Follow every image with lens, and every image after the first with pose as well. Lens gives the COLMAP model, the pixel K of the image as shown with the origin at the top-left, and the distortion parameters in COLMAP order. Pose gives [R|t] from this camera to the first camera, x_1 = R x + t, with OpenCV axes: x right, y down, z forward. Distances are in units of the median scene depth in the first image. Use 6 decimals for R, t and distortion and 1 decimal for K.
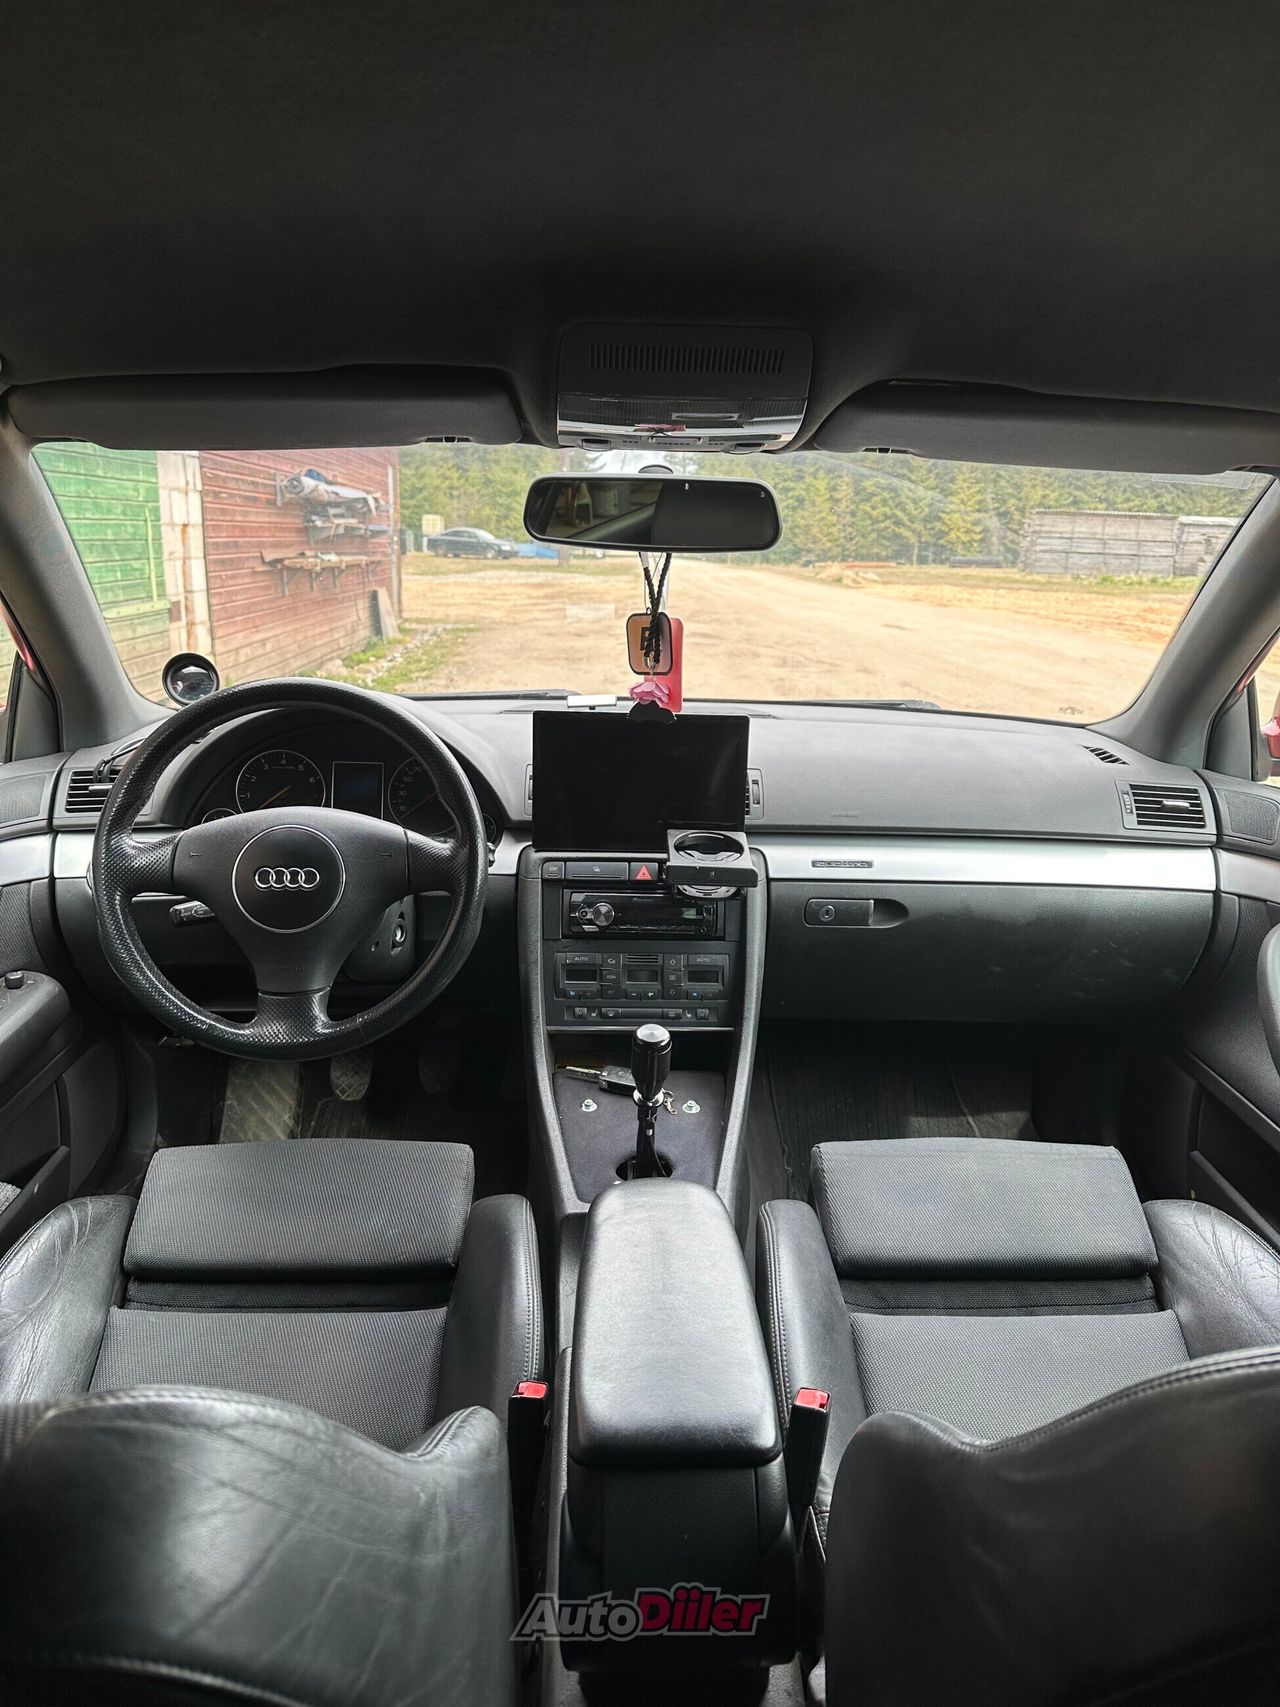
lens RADIAL K [[1188.6, 0, 674.9], [0, 1188.6, 877.4], [0, 0, 1]] dist [0.096241, -0.145863]
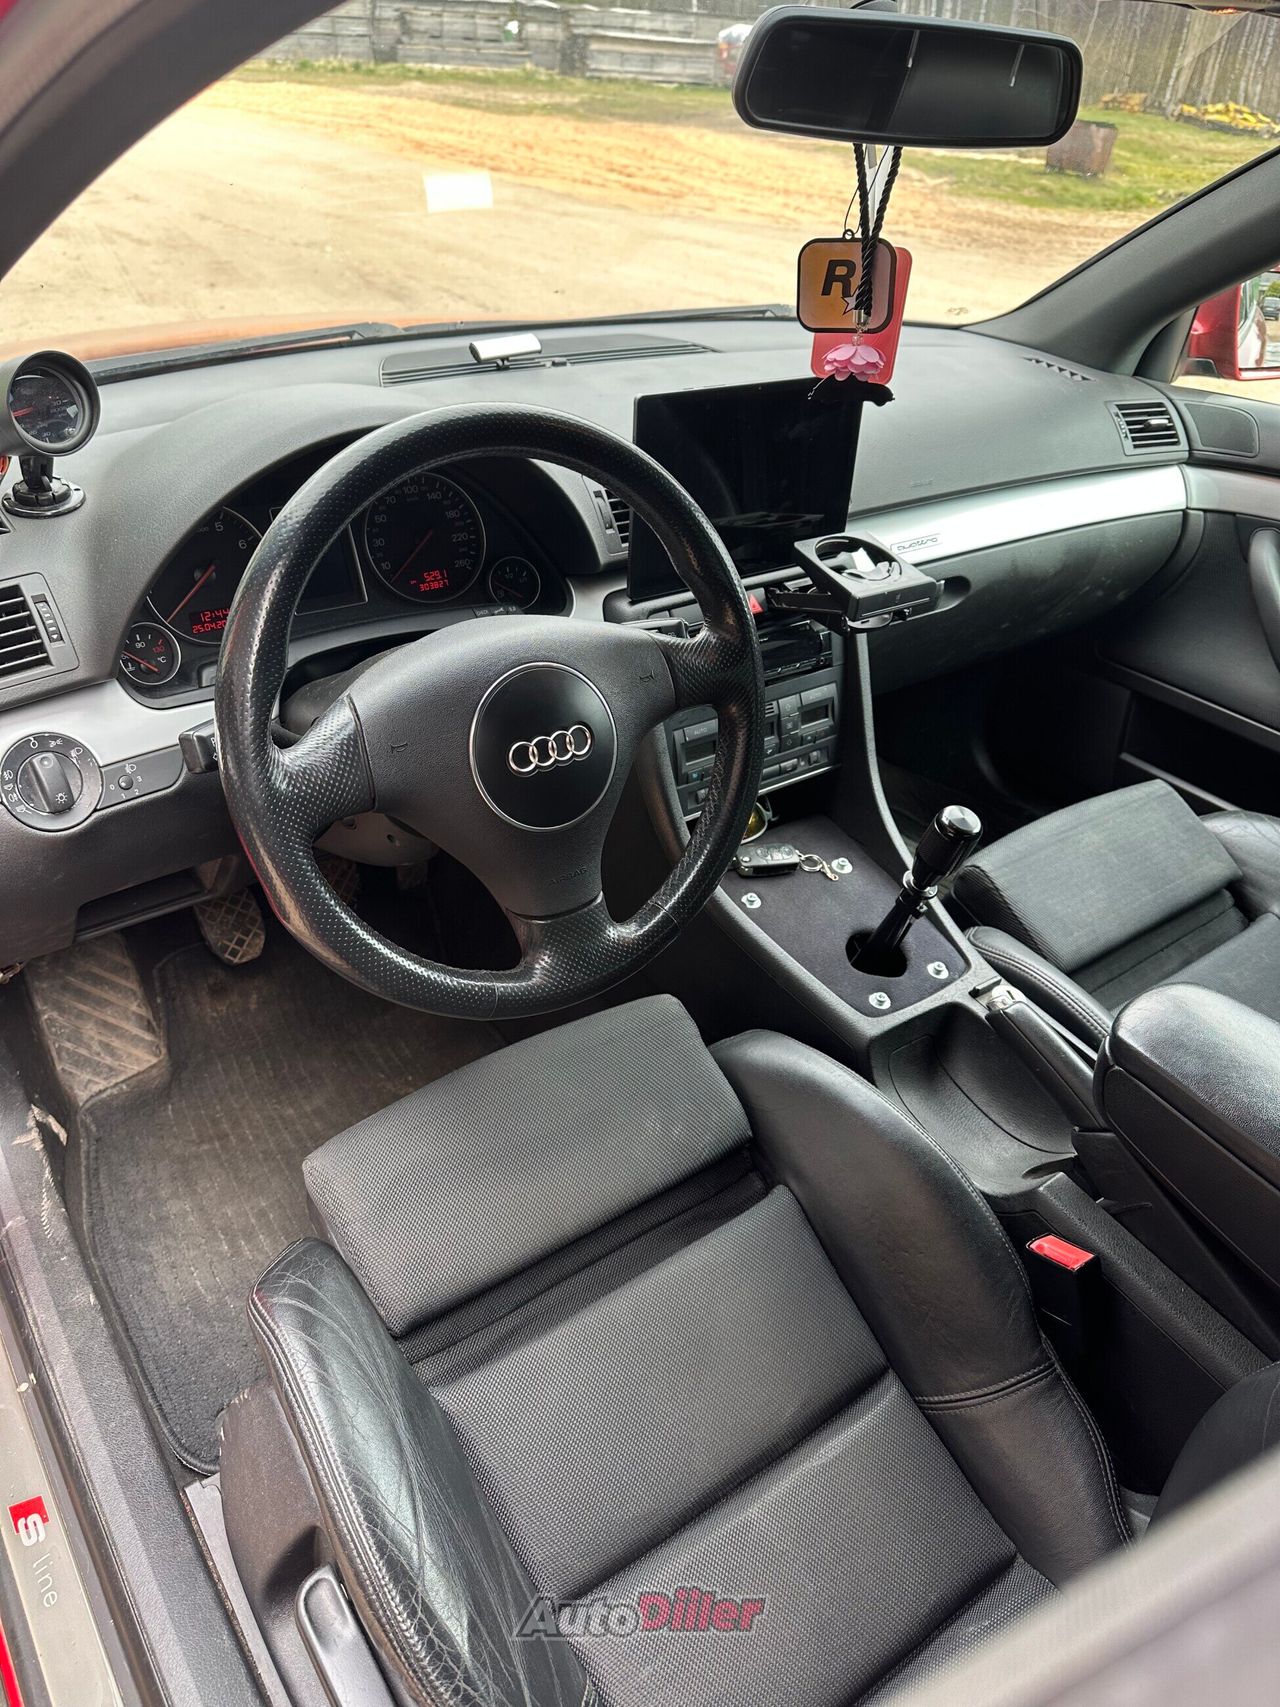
lens RADIAL K [[1193.3, 0, 640.0], [0, 1193.3, 853.5], [0, 0, 1]] dist [0.037800, -0.031952]
pose [[0.835616, -0.289178, 0.467036, -0.486945], [0.117295, 0.924538, 0.362589, -0.141119], [-0.536645, -0.248204, 0.806478, 0.361660]]
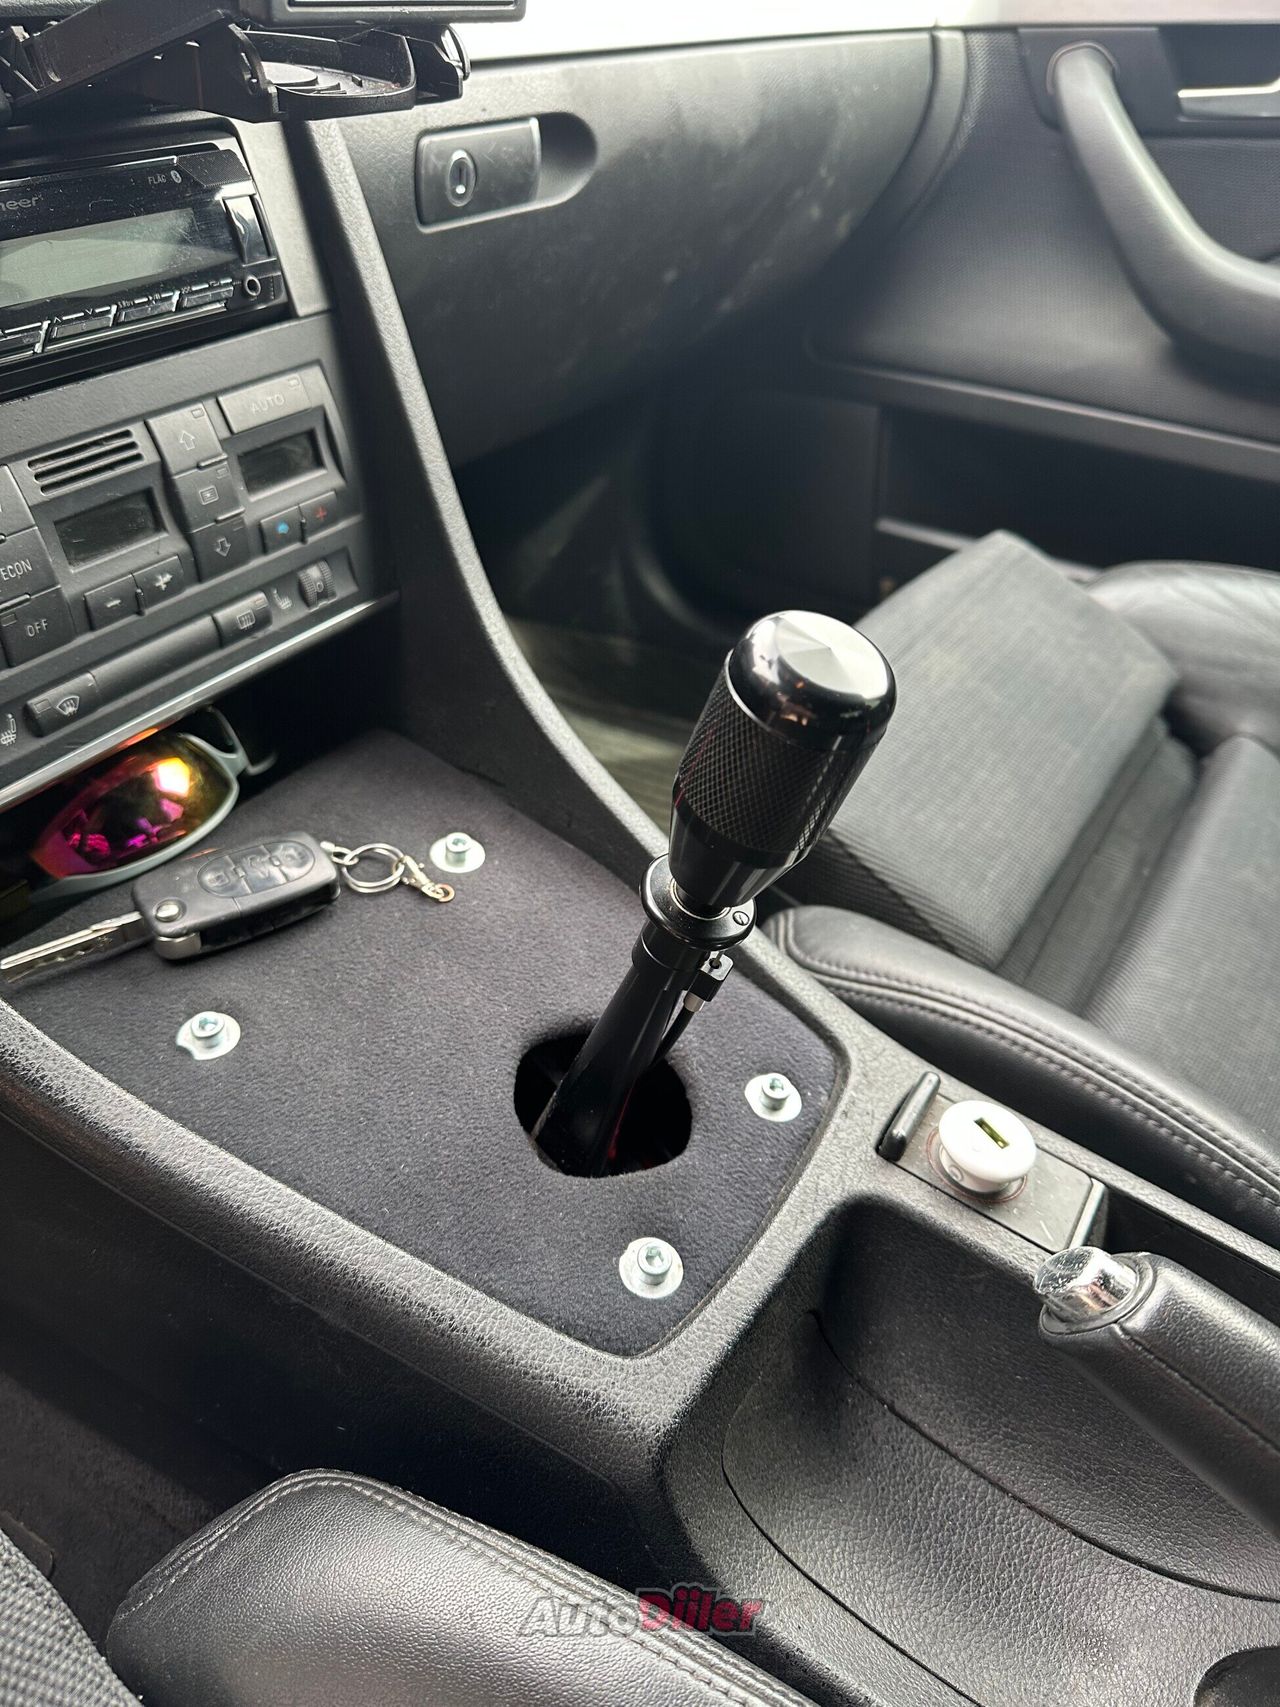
lens RADIAL K [[1188.6, 0, 674.9], [0, 1188.6, 877.4], [0, 0, 1]] dist [0.096241, -0.145863]
pose [[0.568058, -0.516001, 0.641134, -0.163472], [0.186222, 0.839417, 0.510588, 0.035129], [-0.801643, -0.170651, 0.572928, 0.718416]]
